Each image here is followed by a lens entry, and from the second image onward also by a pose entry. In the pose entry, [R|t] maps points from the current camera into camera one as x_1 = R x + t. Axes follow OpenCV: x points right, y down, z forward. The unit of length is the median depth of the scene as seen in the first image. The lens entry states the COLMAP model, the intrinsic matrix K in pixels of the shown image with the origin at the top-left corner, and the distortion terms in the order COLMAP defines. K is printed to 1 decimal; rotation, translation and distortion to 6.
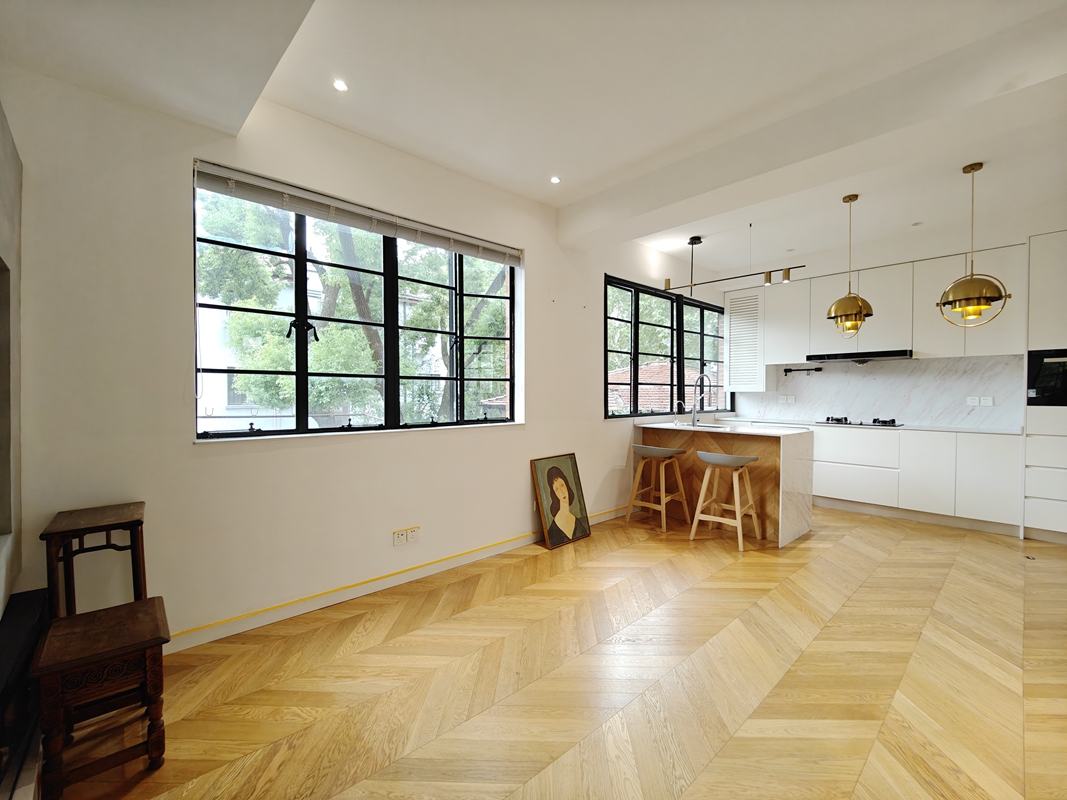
lens RADIAL K [[462.6, 0, 532.1], [0, 462.6, 403.2], [0, 0, 1]] dist [-0.000094, -0.005192]
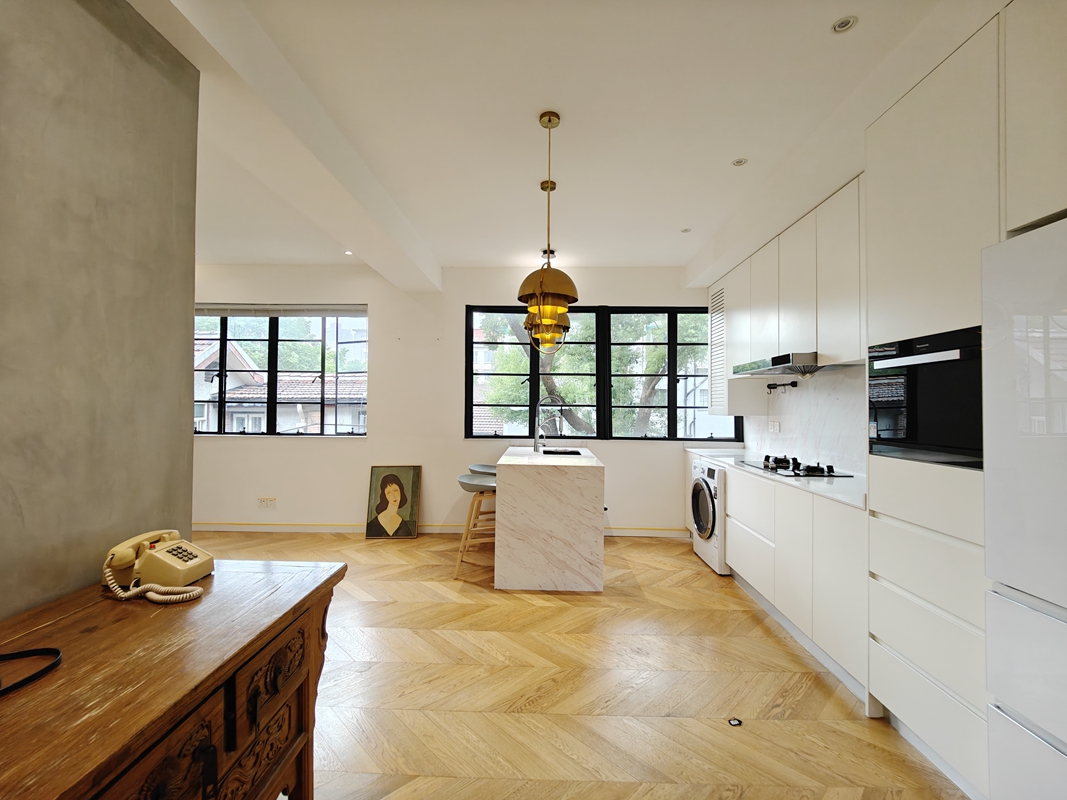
lens RADIAL K [[462.6, 0, 536.9], [0, 462.6, 403.0], [0, 0, 1]] dist [-0.000094, -0.005192]
pose [[0.721200, 0.000379, -0.692726, 1.189849], [-0.019211, 0.999626, -0.019453, -0.035082], [0.692460, 0.027337, 0.720938, 0.383966]]
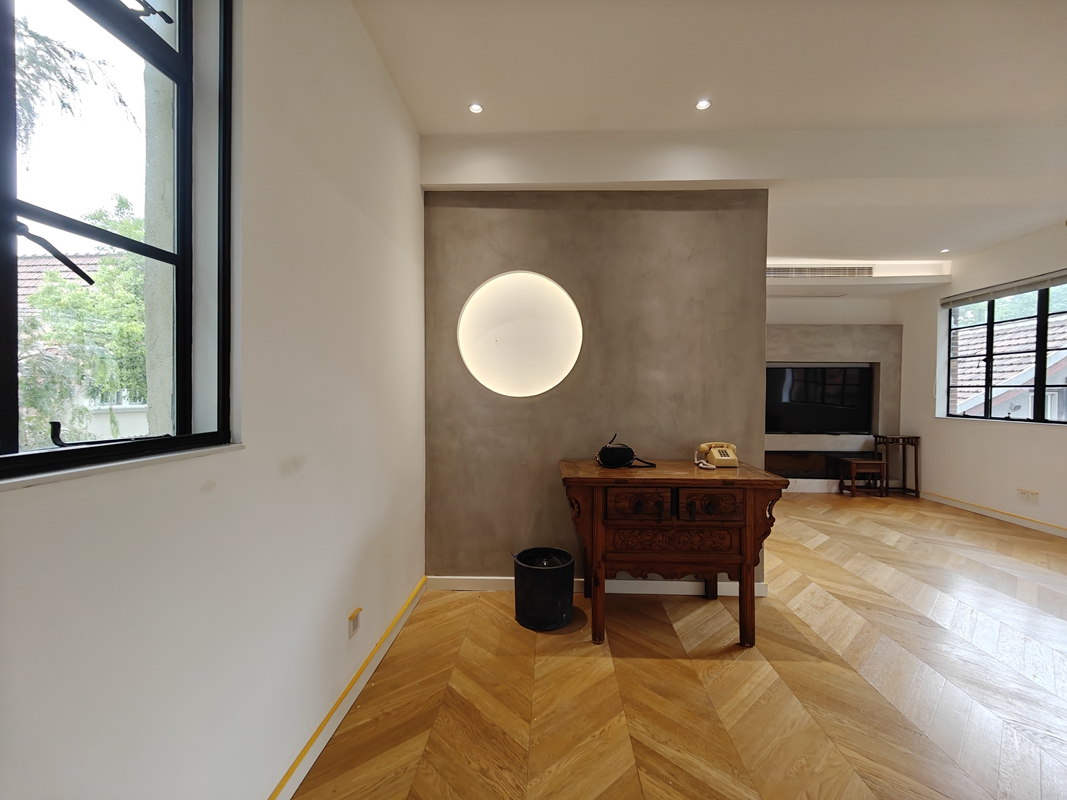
lens RADIAL K [[462.6, 0, 541.0], [0, 462.6, 401.9], [0, 0, 1]] dist [-0.000094, -0.005192]
pose [[-0.709786, 0.008850, -0.704362, 1.445191], [-0.016973, 0.999416, 0.029662, -0.020035], [0.704213, 0.033009, -0.709221, 0.740242]]
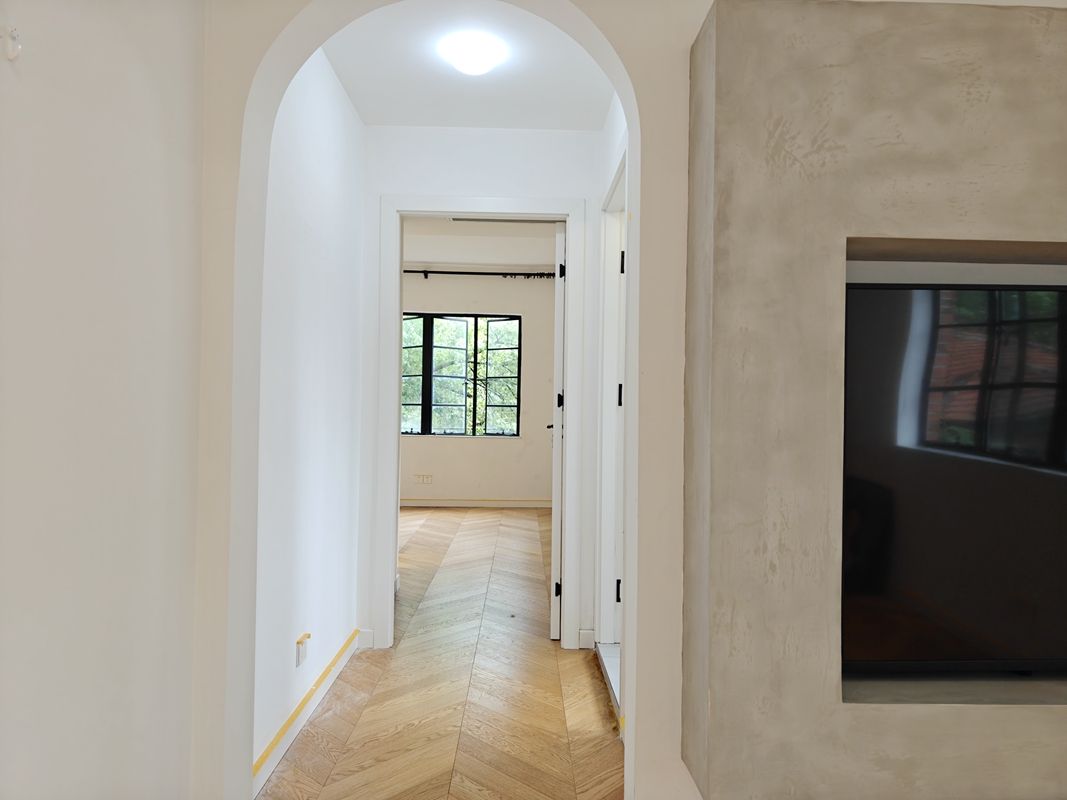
lens RADIAL K [[716.4, 0, 540.3], [0, 716.4, 404.1], [0, 0, 1]] dist [0.005472, -0.003057]
pose [[-0.651412, -0.010229, -0.758655, 0.178613], [-0.024426, 0.999674, 0.007494, -0.034568], [0.758331, 0.023413, -0.651449, 0.262429]]
